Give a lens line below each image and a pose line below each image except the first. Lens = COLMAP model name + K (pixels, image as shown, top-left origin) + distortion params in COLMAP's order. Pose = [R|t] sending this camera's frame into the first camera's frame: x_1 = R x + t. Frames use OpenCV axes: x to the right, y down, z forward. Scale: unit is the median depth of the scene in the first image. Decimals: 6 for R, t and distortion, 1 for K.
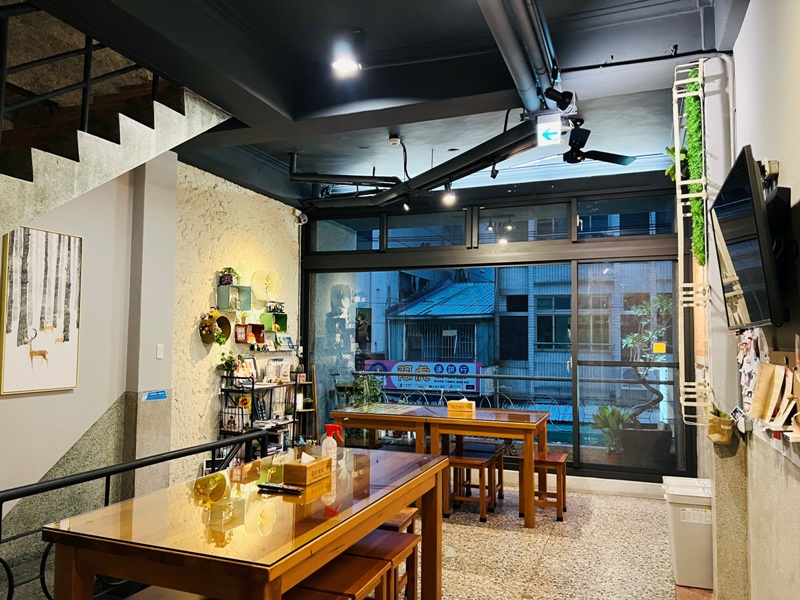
lens RADIAL K [[598.7, 0, 395.9], [0, 598.7, 305.0], [0, 0, 1]] dist [0.054584, -0.068830]
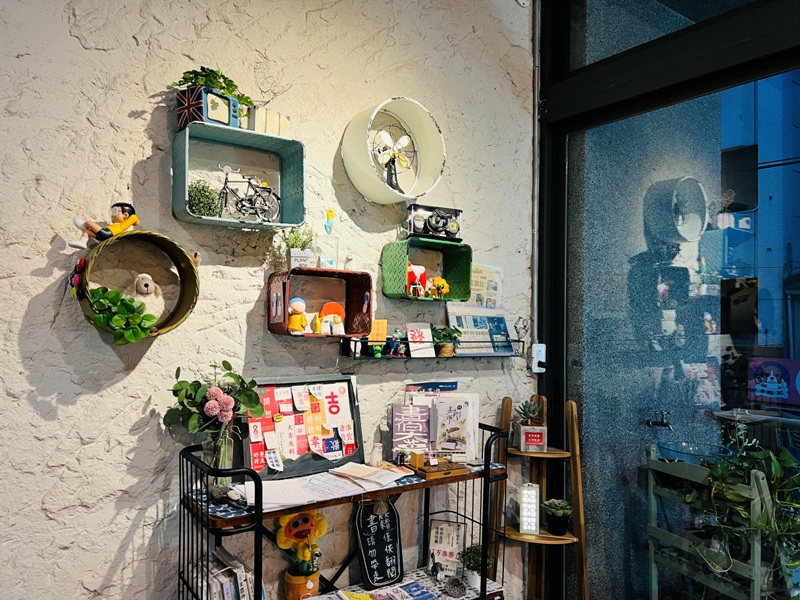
lens RADIAL K [[598.7, 0, 403.2], [0, 598.7, 303.7], [0, 0, 1]] dist [0.054584, -0.068830]
pose [[0.843339, -0.010926, -0.537271, -0.038237], [0.024038, 0.999560, 0.017405, 0.039233], [0.536844, -0.027593, 0.843230, 0.688907]]
